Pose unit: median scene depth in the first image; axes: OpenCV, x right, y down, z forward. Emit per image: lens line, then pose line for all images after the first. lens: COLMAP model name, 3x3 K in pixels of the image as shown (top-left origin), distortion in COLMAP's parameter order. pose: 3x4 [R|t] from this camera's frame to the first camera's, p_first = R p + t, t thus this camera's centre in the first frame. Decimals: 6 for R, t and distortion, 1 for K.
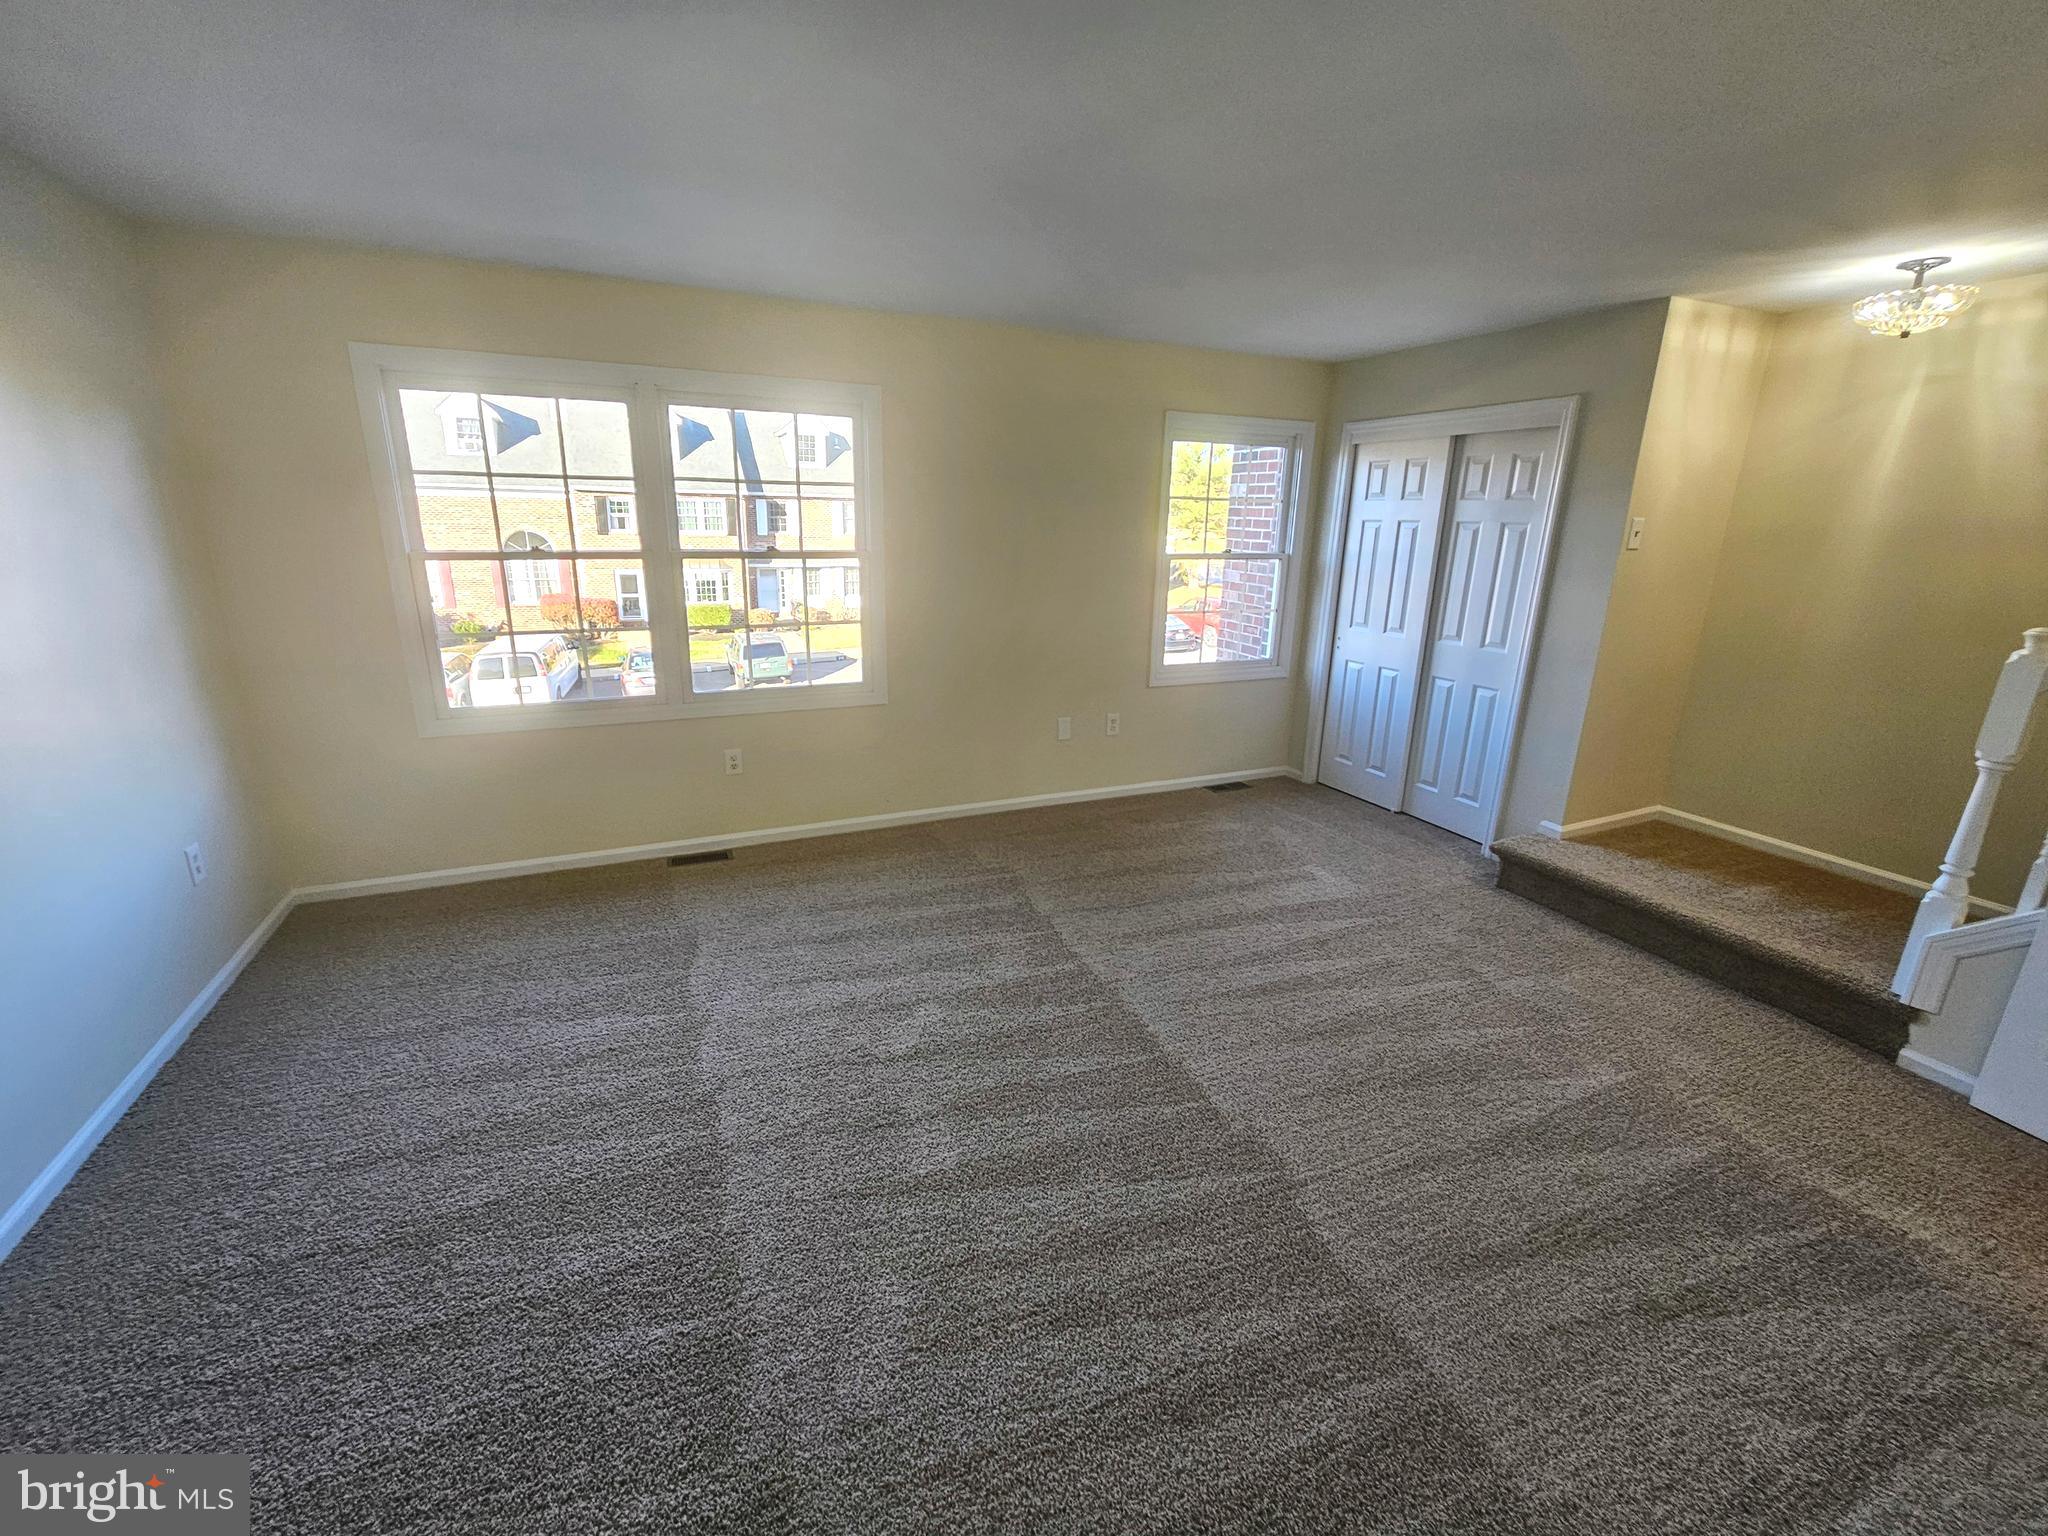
lens RADIAL K [[839.0, 0, 1008.9], [0, 839.0, 758.3], [0, 0, 1]] dist [0.002758, -0.001537]
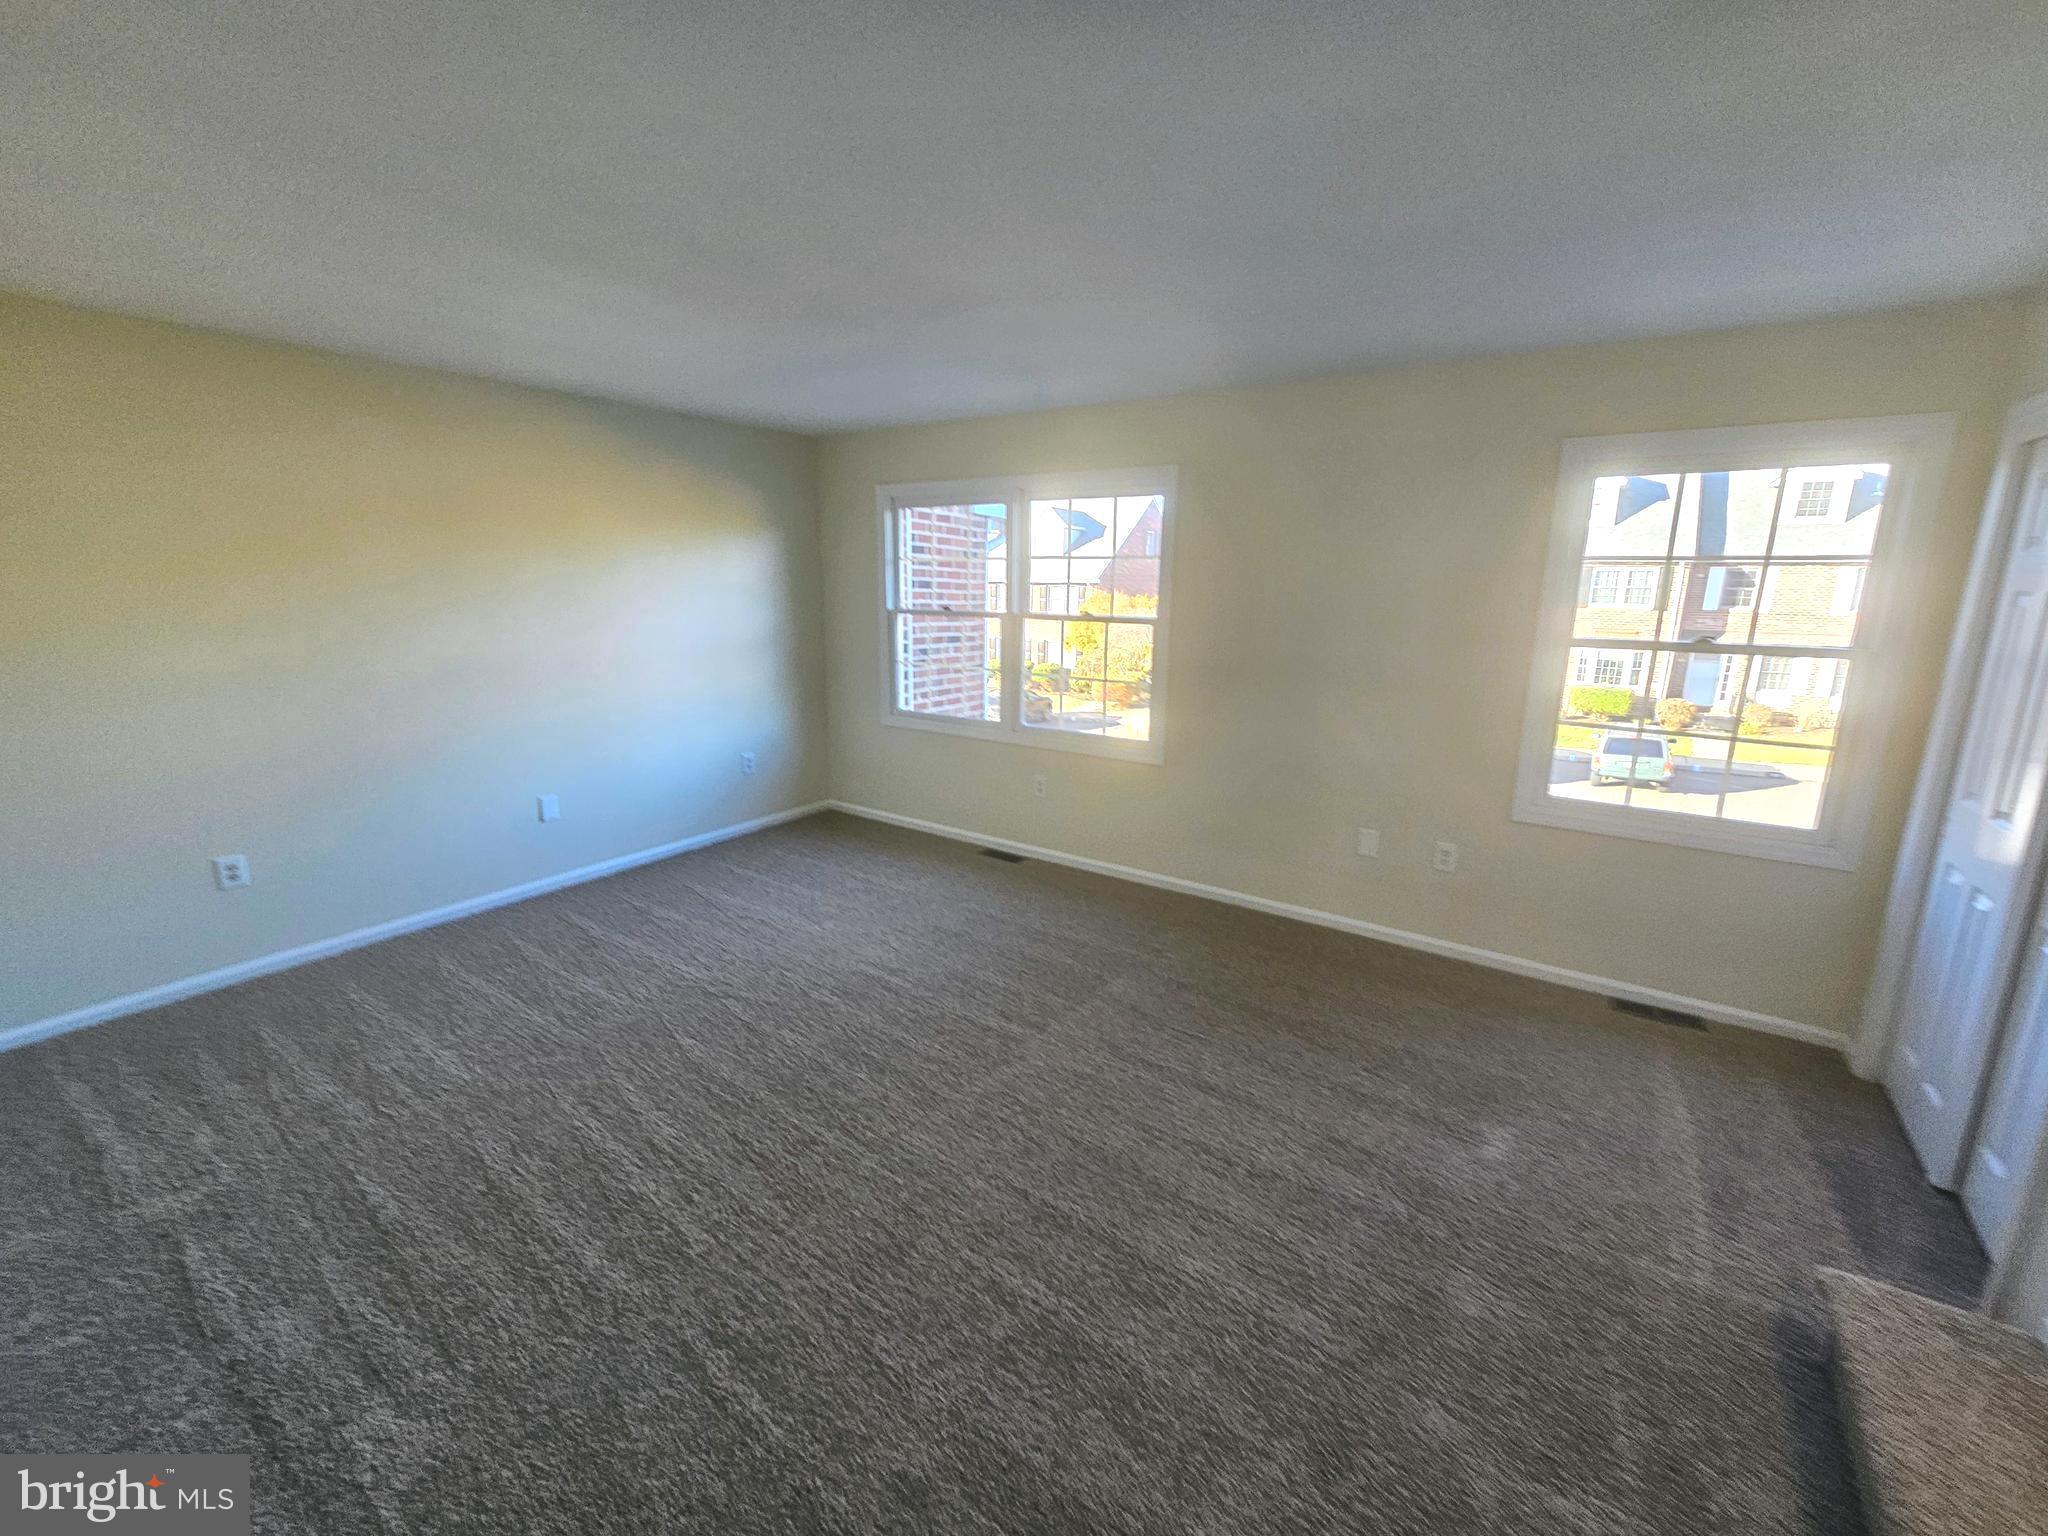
lens RADIAL K [[839.0, 0, 1005.6], [0, 839.0, 767.8], [0, 0, 1]] dist [0.002758, -0.001537]
pose [[0.498580, 0.176829, -0.848616, 0.535922], [-0.236258, 0.969630, 0.063238, -0.070678], [0.834027, 0.168963, 0.525215, 0.251788]]
